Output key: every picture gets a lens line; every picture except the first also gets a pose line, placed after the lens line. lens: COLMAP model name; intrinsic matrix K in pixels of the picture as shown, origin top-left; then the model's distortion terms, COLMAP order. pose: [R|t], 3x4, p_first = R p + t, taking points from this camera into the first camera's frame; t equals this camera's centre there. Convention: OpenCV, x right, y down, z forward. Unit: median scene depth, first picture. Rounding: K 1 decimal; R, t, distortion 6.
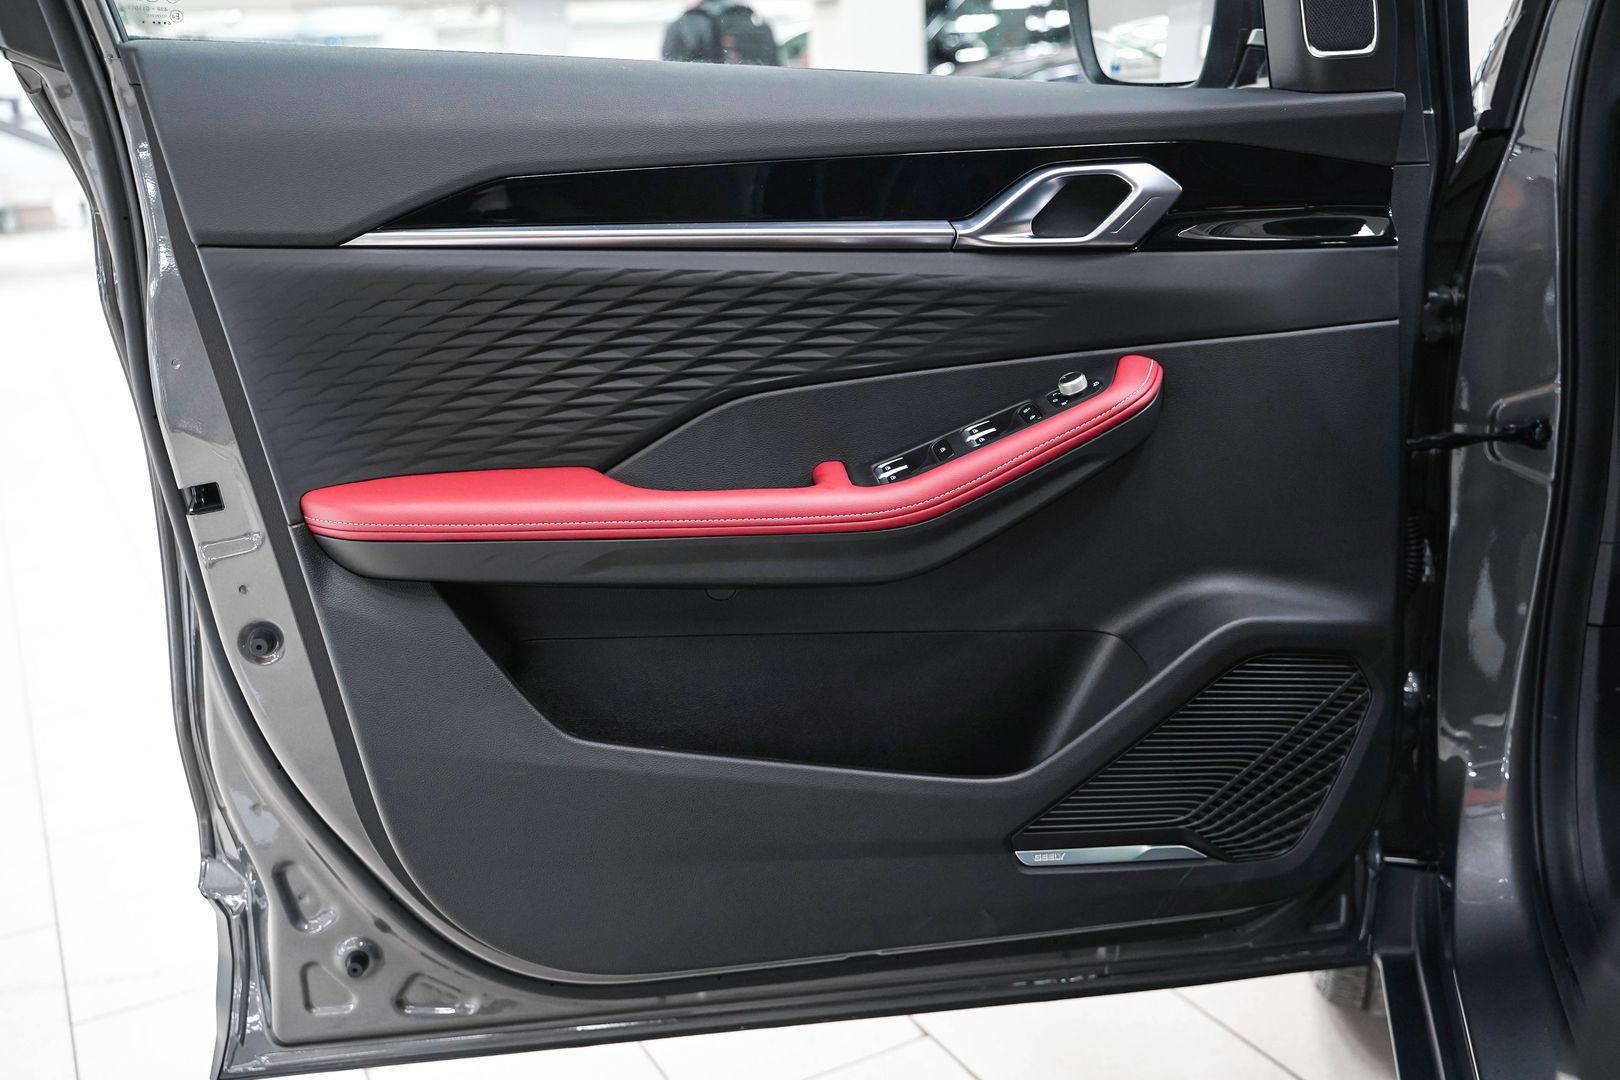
lens RADIAL K [[1696.4, 0, 810.0], [0, 1696.4, 540.0], [0, 0, 1]] dist [0.000430, 0.004133]
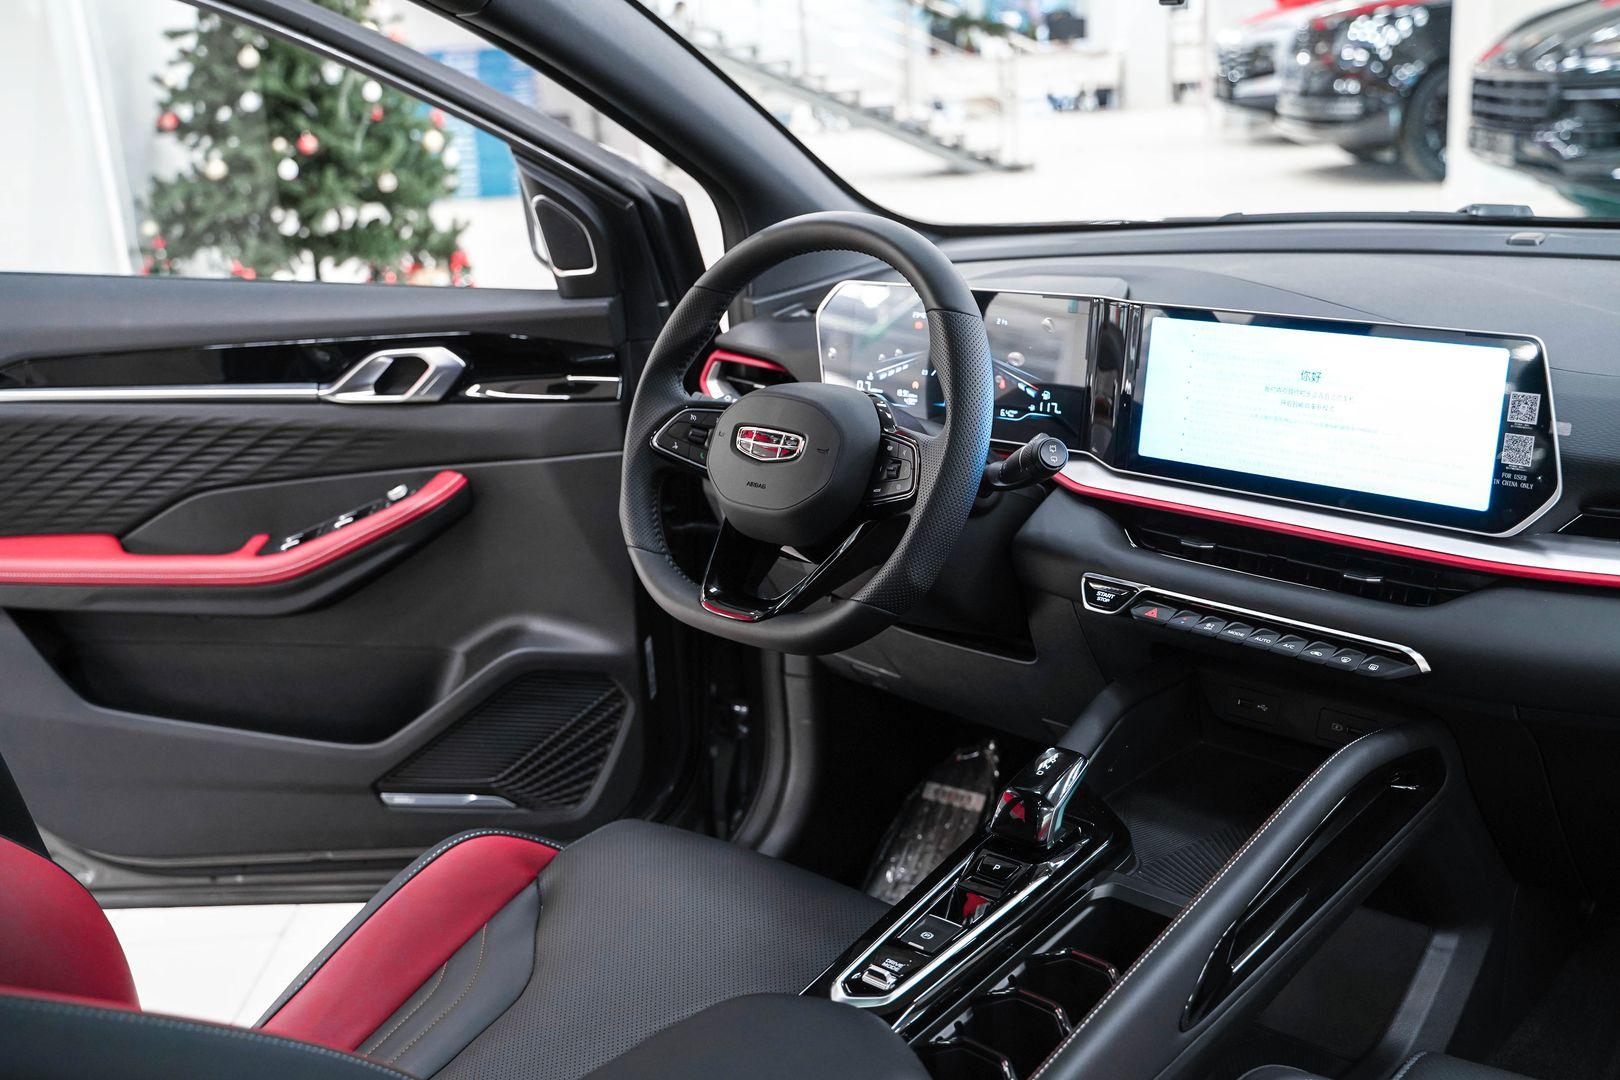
lens RADIAL K [[1724.1, 0, 810.0], [0, 1724.1, 540.0], [0, 0, 1]] dist [-0.046046, 0.148000]
pose [[0.985323, 0.028591, -0.168290, 0.785683], [-0.026720, 0.999553, 0.013374, -0.078515], [0.168597, -0.008681, 0.985647, -0.467505]]
